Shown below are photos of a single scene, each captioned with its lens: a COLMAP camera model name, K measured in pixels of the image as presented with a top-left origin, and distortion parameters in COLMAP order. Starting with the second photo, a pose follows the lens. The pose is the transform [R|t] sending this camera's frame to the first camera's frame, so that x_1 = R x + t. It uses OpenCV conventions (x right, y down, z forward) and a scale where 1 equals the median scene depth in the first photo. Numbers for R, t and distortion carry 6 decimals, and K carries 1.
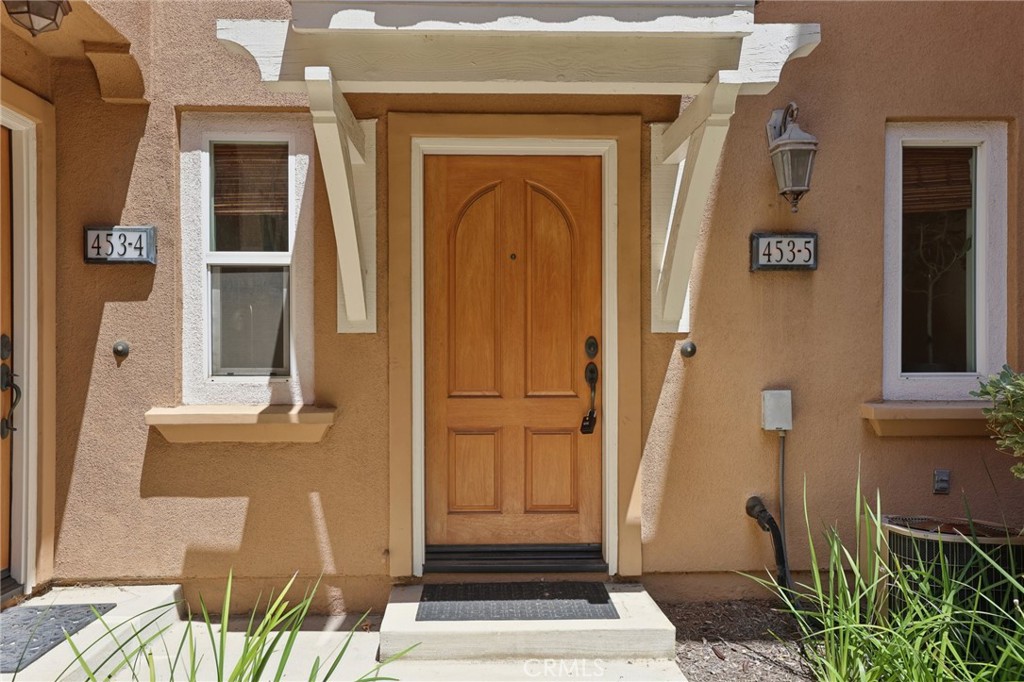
lens RADIAL K [[819.3, 0, 513.3], [0, 819.3, 351.0], [0, 0, 1]] dist [0.023570, 0.008952]
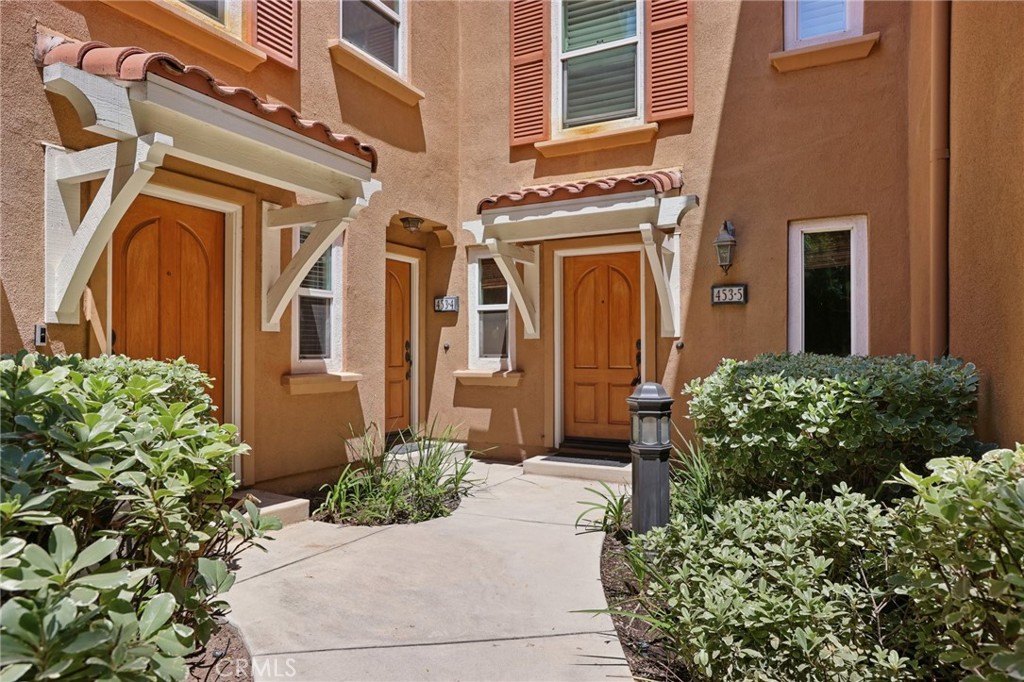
lens RADIAL K [[649.7, 0, 511.3], [0, 649.7, 341.0], [0, 0, 1]] dist [-0.003083, 0.000114]
pose [[0.868146, -0.007840, -0.496246, 0.646536], [0.000314, 0.999884, -0.015248, 0.011540], [0.496308, 0.013082, 0.868048, -0.584570]]
